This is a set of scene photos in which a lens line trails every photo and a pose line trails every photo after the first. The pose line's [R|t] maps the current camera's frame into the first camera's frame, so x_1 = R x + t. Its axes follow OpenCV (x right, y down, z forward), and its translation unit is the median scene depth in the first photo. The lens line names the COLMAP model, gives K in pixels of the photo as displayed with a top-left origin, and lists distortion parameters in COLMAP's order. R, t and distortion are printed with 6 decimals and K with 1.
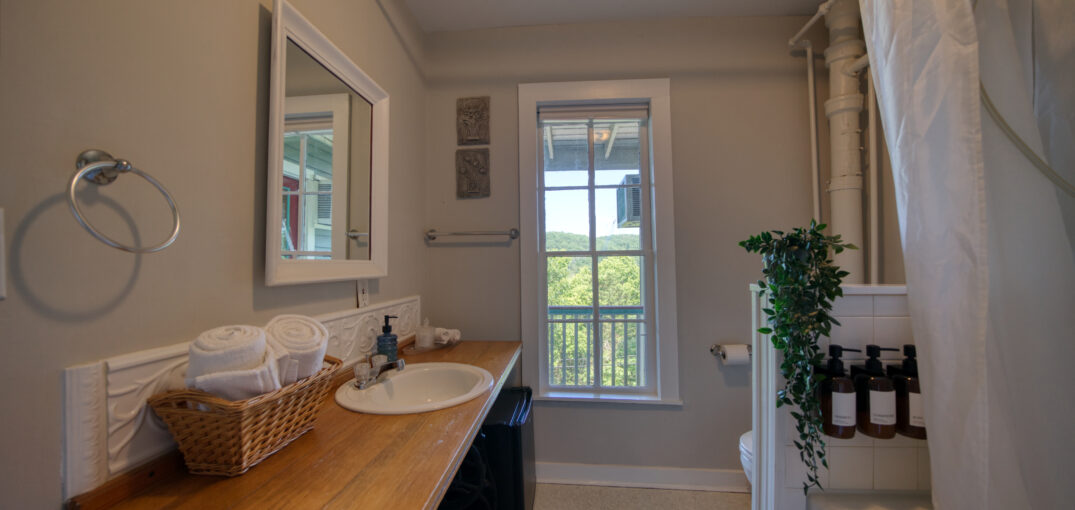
lens RADIAL K [[371.8, 0, 533.8], [0, 371.8, 260.3], [0, 0, 1]] dist [-0.023401, 0.000202]
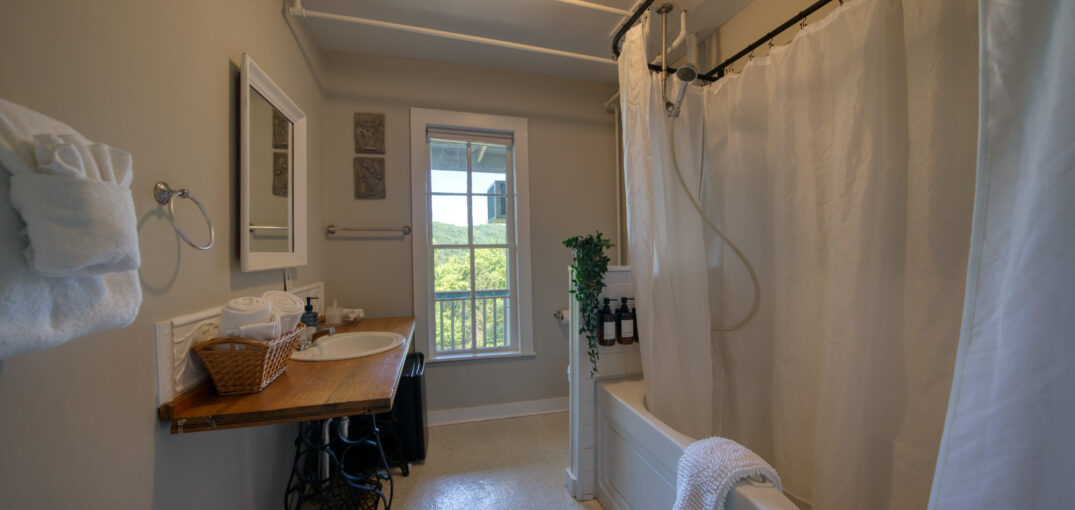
lens RADIAL K [[371.8, 0, 530.3], [0, 371.8, 256.6], [0, 0, 1]] dist [-0.023401, 0.000202]
pose [[0.942468, -0.005302, 0.334255, -0.112769], [-0.000736, 0.999839, 0.017935, -0.008701], [-0.334296, -0.017149, 0.942312, -0.414669]]
